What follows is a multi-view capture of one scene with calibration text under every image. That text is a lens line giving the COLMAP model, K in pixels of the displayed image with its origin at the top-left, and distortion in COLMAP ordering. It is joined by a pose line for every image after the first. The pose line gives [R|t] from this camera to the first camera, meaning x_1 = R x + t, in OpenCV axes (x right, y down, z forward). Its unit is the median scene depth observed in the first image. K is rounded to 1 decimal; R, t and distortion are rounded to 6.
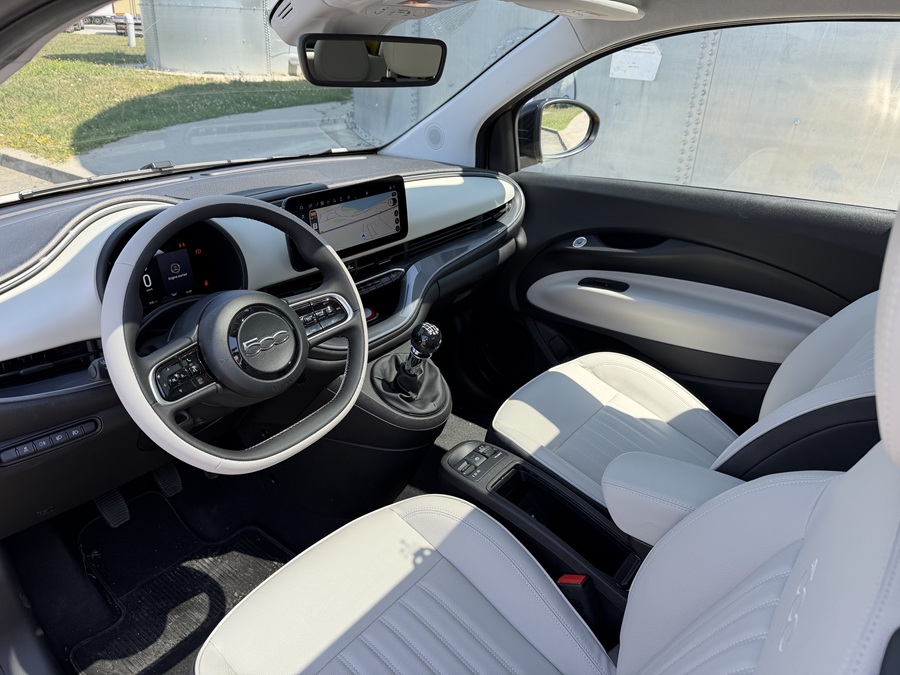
lens RADIAL K [[632.7, 0, 448.8], [0, 632.7, 332.5], [0, 0, 1]] dist [0.073583, -0.105815]
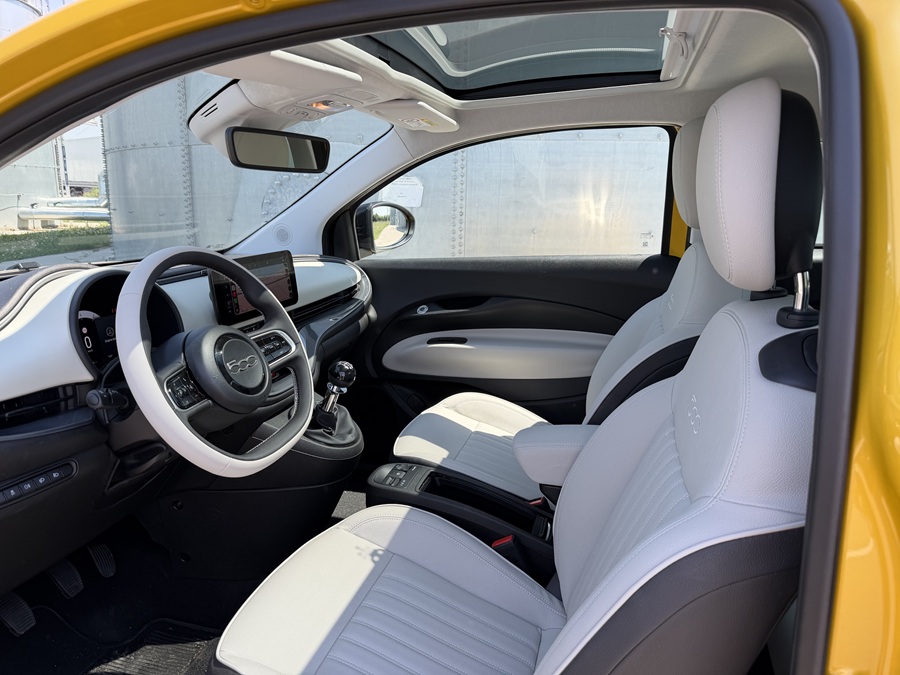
lens RADIAL K [[632.7, 0, 448.8], [0, 632.7, 332.5], [0, 0, 1]] dist [0.073583, -0.105815]
pose [[0.925894, -0.103972, 0.363195, -0.219058], [0.179047, 0.967322, -0.179529, 0.145322], [-0.332661, 0.231254, 0.914253, -0.121657]]
